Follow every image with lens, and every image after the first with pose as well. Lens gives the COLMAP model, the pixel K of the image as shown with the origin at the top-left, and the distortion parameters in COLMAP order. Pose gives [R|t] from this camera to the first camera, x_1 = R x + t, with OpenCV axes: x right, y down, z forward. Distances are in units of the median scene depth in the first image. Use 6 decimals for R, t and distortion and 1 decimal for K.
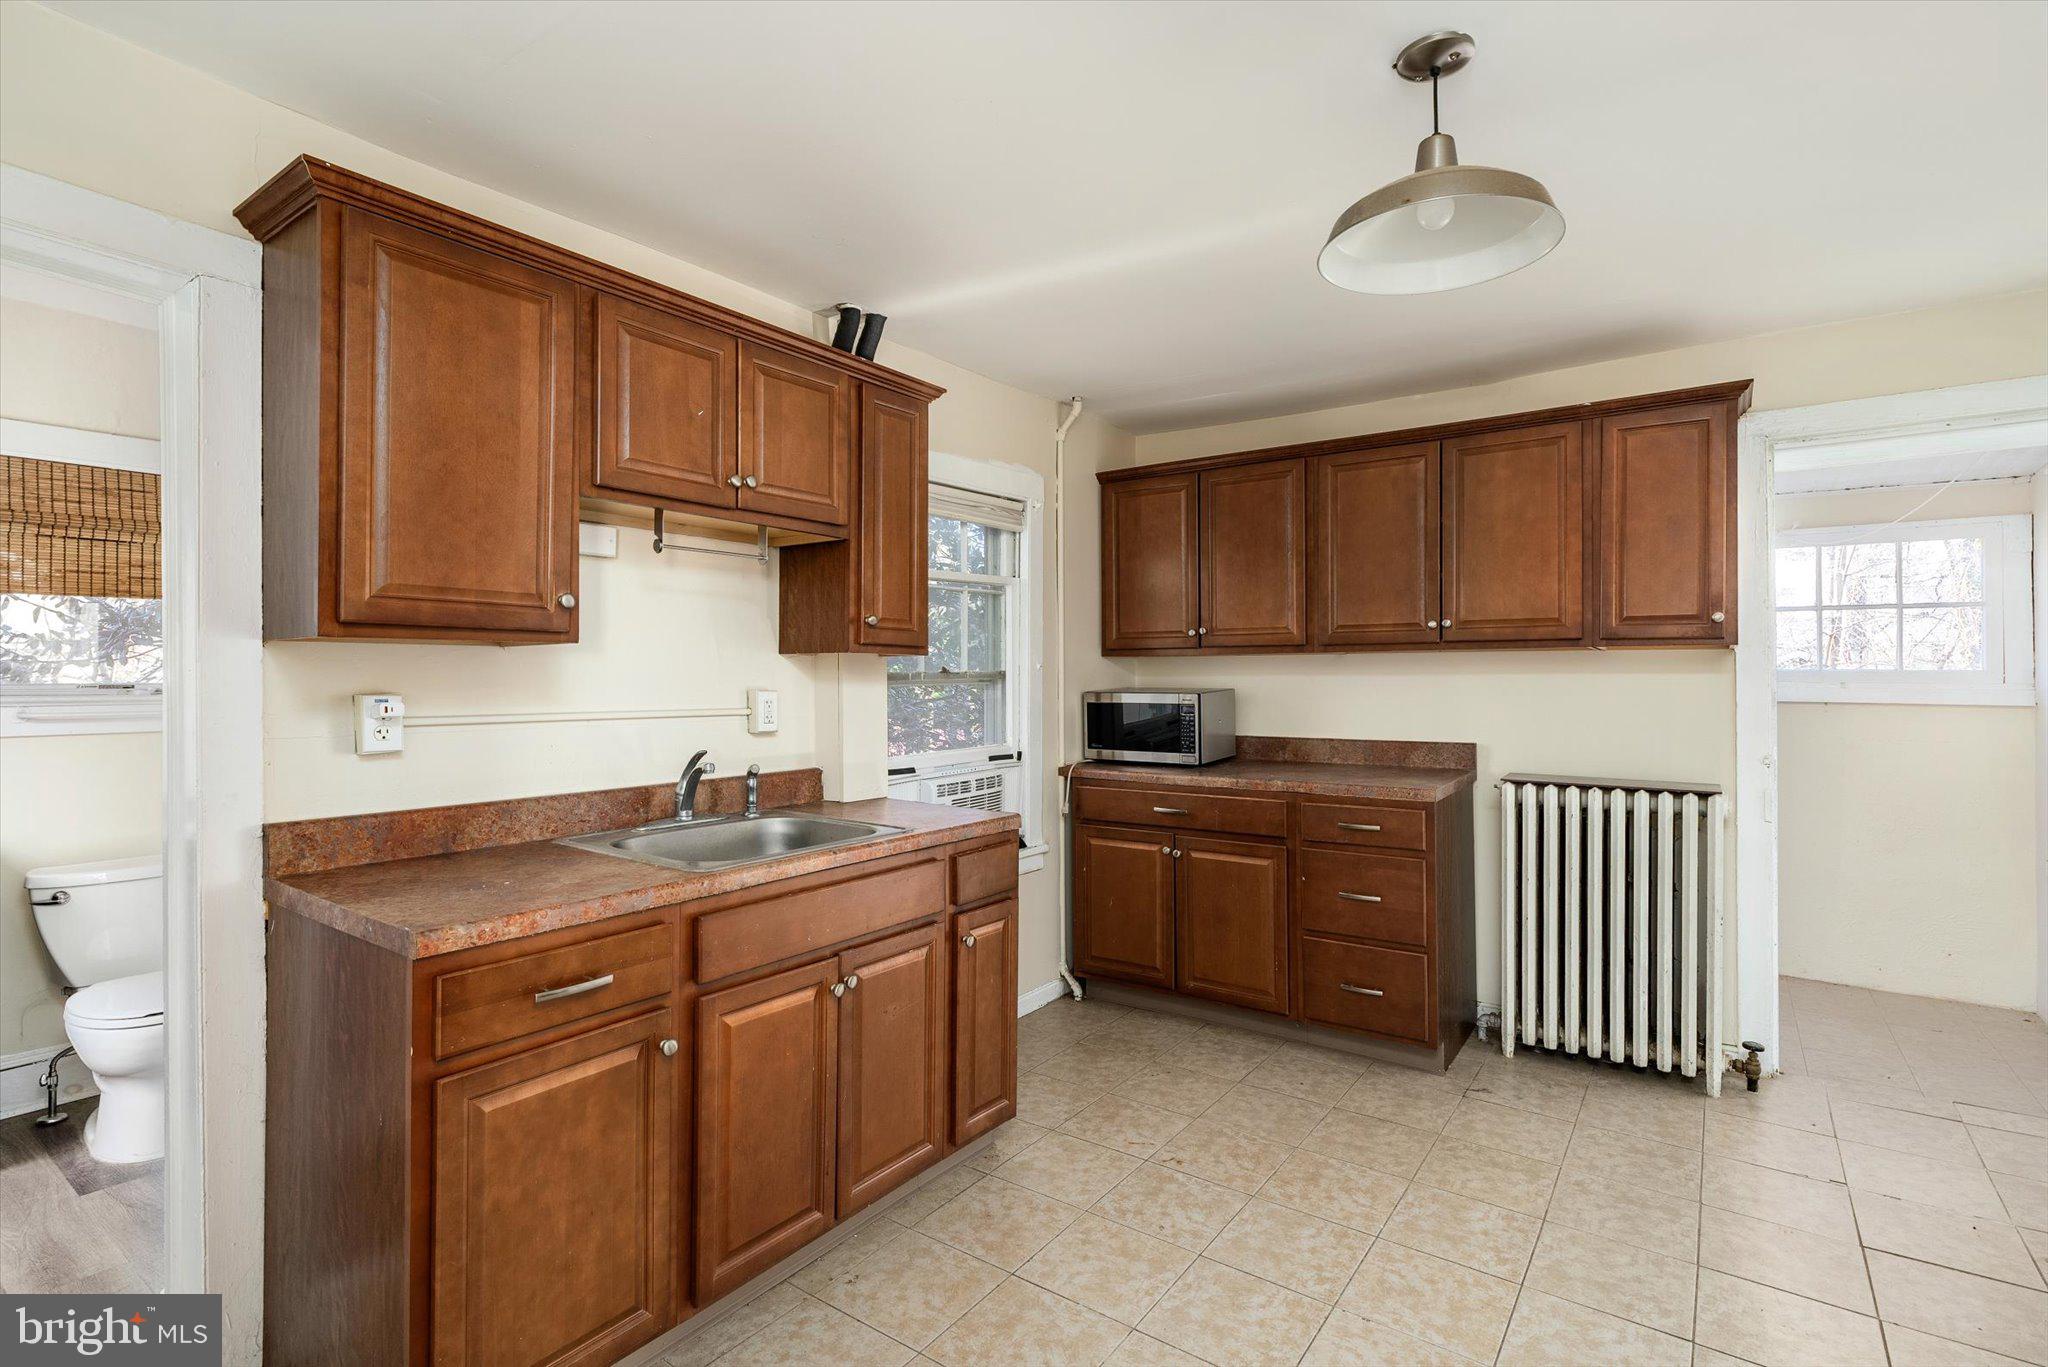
lens RADIAL K [[973.2, 0, 1024.0], [0, 973.2, 683.5], [0, 0, 1]] dist [-0.001864, -0.000108]
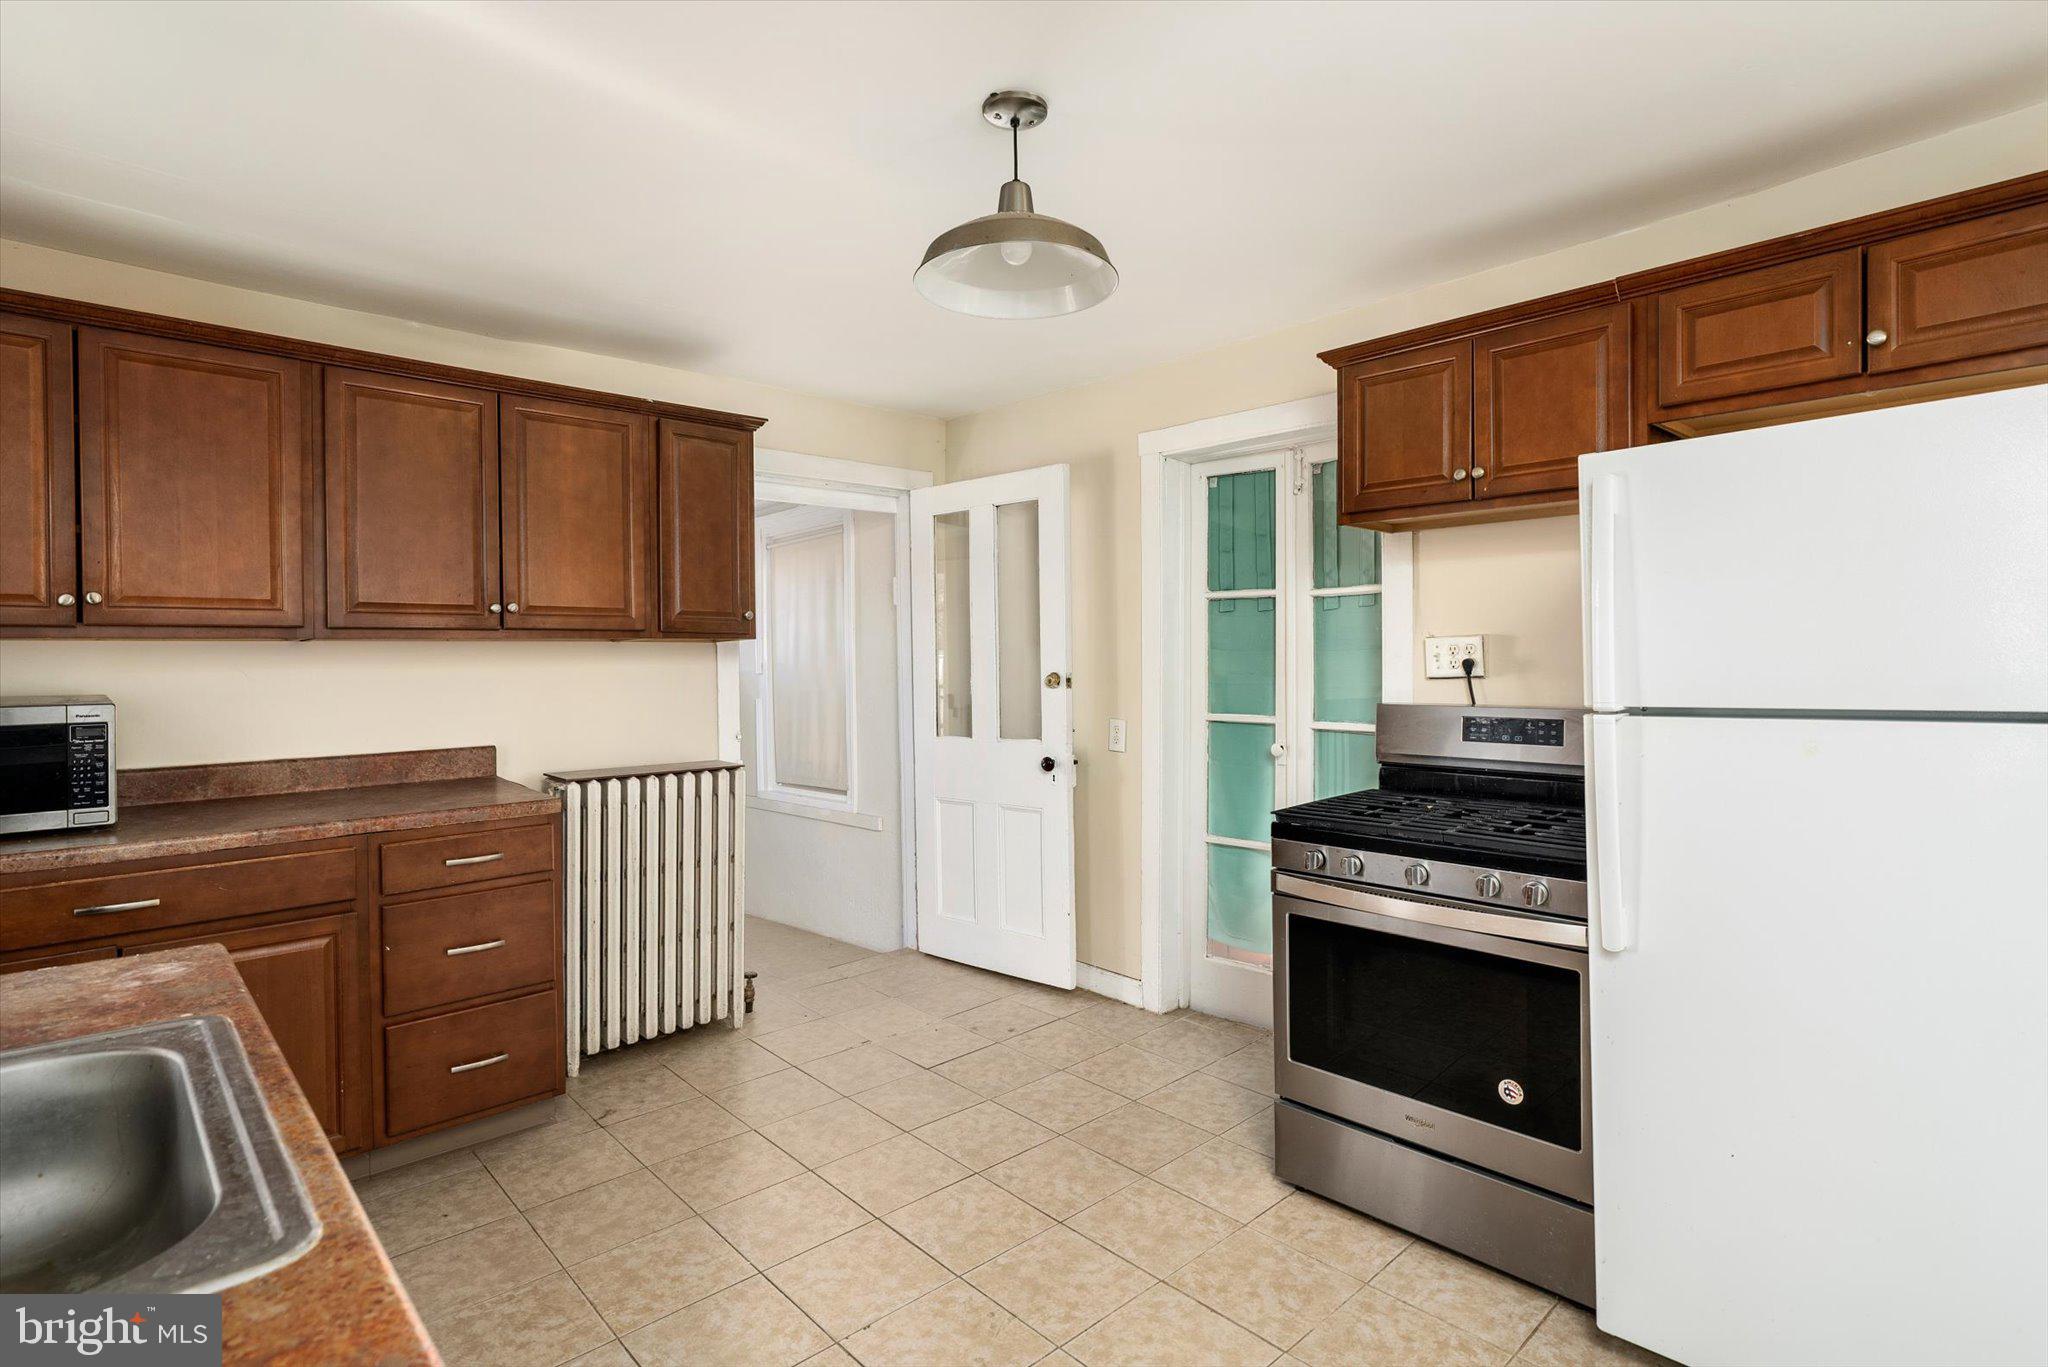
lens RADIAL K [[1004.5, 0, 1025.7], [0, 1004.5, 675.7], [0, 0, 1]] dist [-0.002414, -0.000288]
pose [[0.193403, -0.017292, 0.980967, -0.358333], [0.017262, 0.999750, 0.014220, -0.006510], [-0.980967, 0.014183, 0.193653, 0.386395]]
